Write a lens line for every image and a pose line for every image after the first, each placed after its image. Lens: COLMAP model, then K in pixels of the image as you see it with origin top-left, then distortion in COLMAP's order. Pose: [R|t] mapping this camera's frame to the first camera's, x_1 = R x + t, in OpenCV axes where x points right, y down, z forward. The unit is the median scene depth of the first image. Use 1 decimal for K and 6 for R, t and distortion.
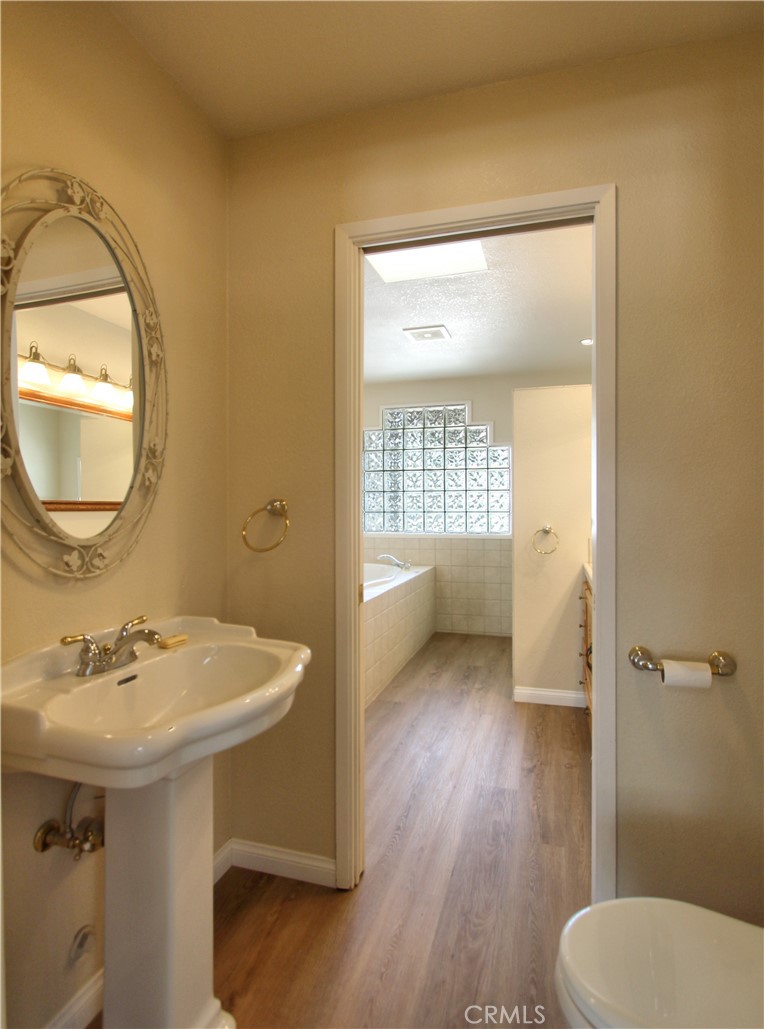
lens RADIAL K [[555.2, 0, 384.6], [0, 555.2, 503.3], [0, 0, 1]] dist [-0.001341, -0.000351]
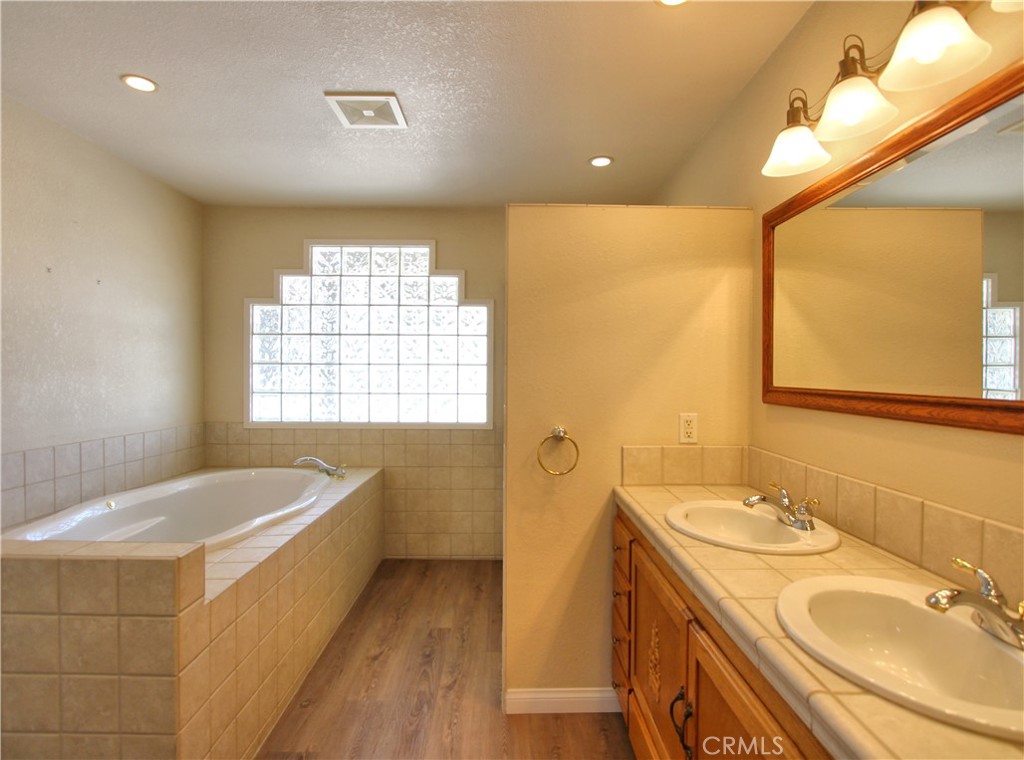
lens RADIAL K [[538.9, 0, 506.7], [0, 538.9, 380.3], [0, 0, 1]] dist [-0.005283, -0.001153]
pose [[0.956696, 0.006521, 0.291016, 0.045503], [-0.010324, 0.999880, 0.011534, -0.012852], [-0.290906, -0.014038, 0.956649, 0.333158]]
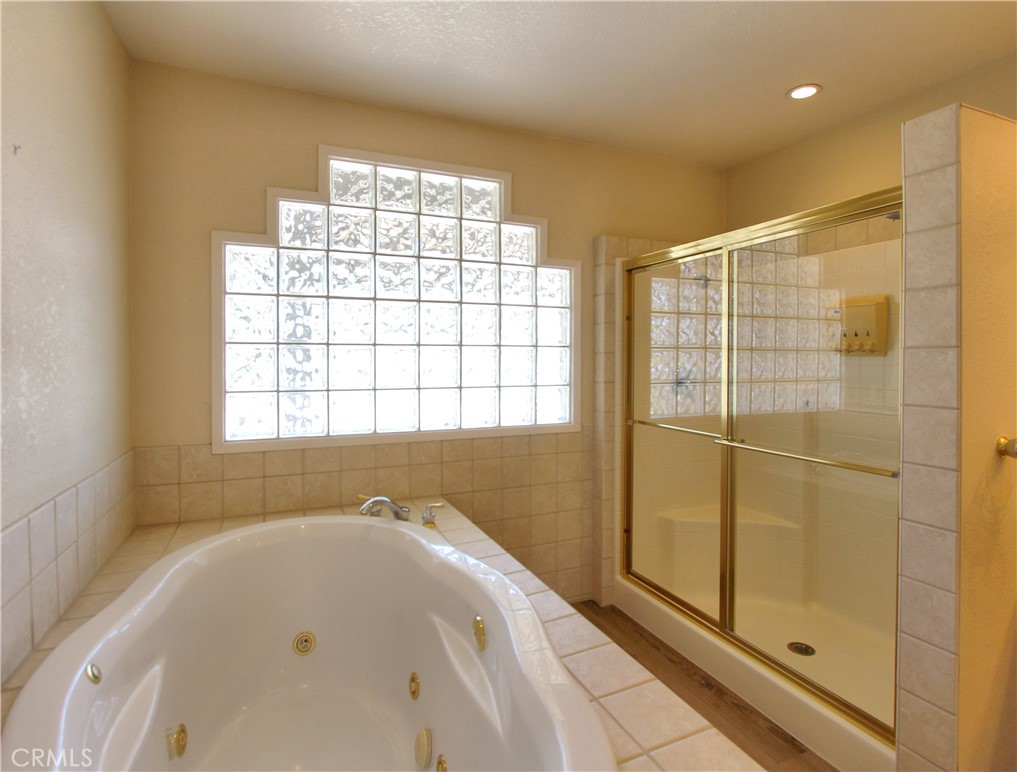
lens RADIAL K [[533.9, 0, 503.2], [0, 533.9, 363.5], [0, 0, 1]] dist [-0.017037, 0.000007]
pose [[0.771539, -0.001935, 0.636179, -0.200737], [-0.006216, 0.999925, 0.010581, -0.013134], [-0.636151, -0.012118, 0.771469, 0.707053]]
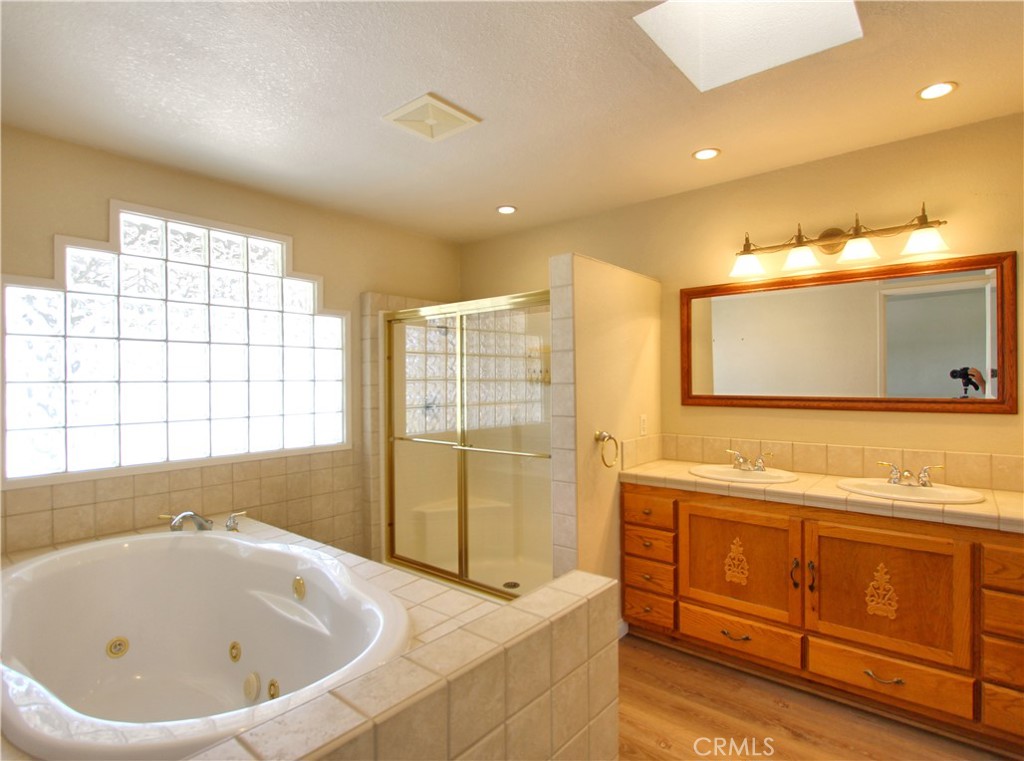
lens RADIAL K [[538.9, 0, 506.7], [0, 538.9, 380.8], [0, 0, 1]] dist [-0.005283, -0.001153]
pose [[0.398165, 0.001197, 0.917313, -0.360572], [0.005409, 0.999979, -0.003652, -0.022115], [-0.917298, 0.006416, 0.398151, 0.613120]]
